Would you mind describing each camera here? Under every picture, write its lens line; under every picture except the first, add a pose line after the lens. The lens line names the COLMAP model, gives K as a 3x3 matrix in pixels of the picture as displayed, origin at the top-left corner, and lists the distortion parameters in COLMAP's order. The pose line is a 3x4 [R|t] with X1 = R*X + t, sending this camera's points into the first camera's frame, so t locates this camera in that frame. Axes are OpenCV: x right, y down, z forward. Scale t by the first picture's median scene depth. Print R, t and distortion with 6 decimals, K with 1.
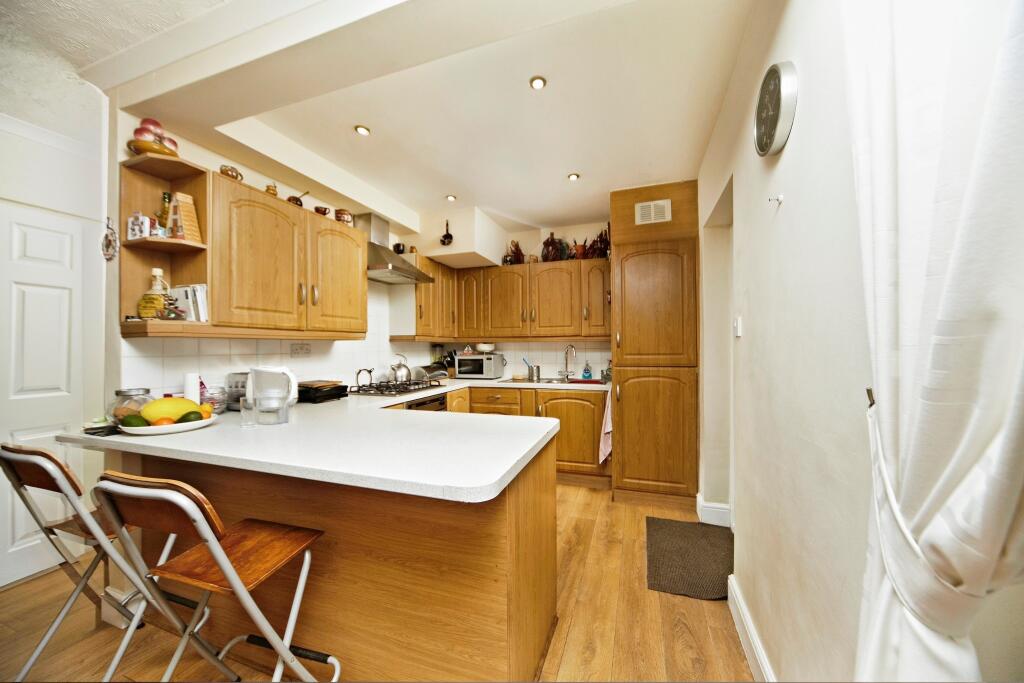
lens RADIAL K [[366.4, 0, 516.1], [0, 366.4, 346.2], [0, 0, 1]] dist [-0.013463, 0.001055]
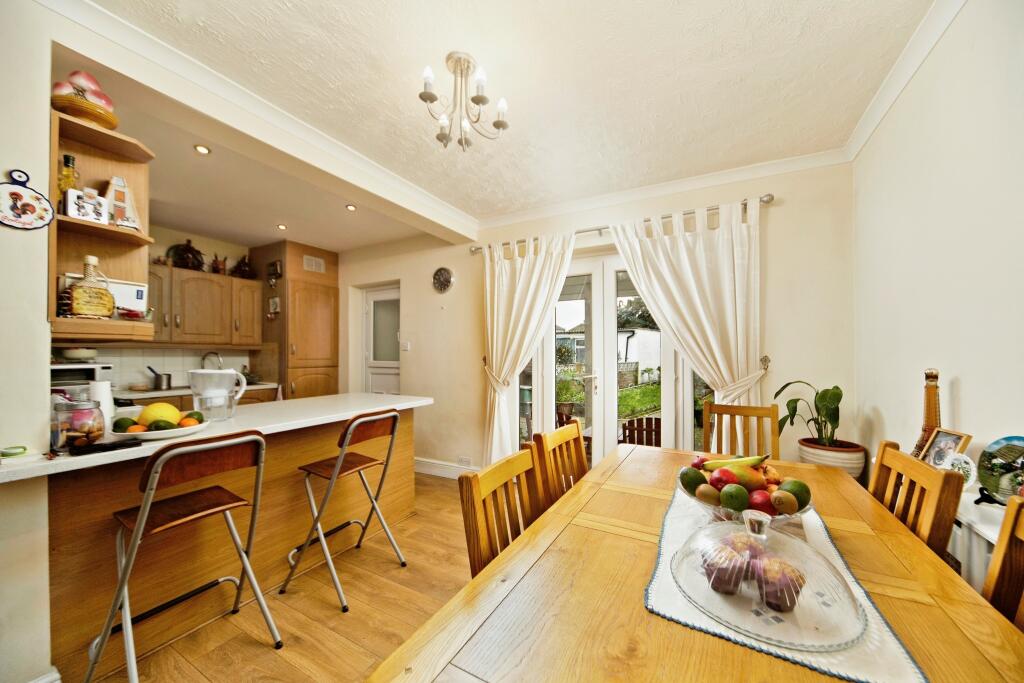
lens RADIAL K [[366.4, 0, 509.7], [0, 366.4, 354.1], [0, 0, 1]] dist [-0.013463, 0.001055]
pose [[0.171613, 0.005373, 0.985150, -0.786063], [-0.004437, 0.999979, -0.004681, 0.005026], [-0.985155, -0.003568, 0.171633, -0.045606]]
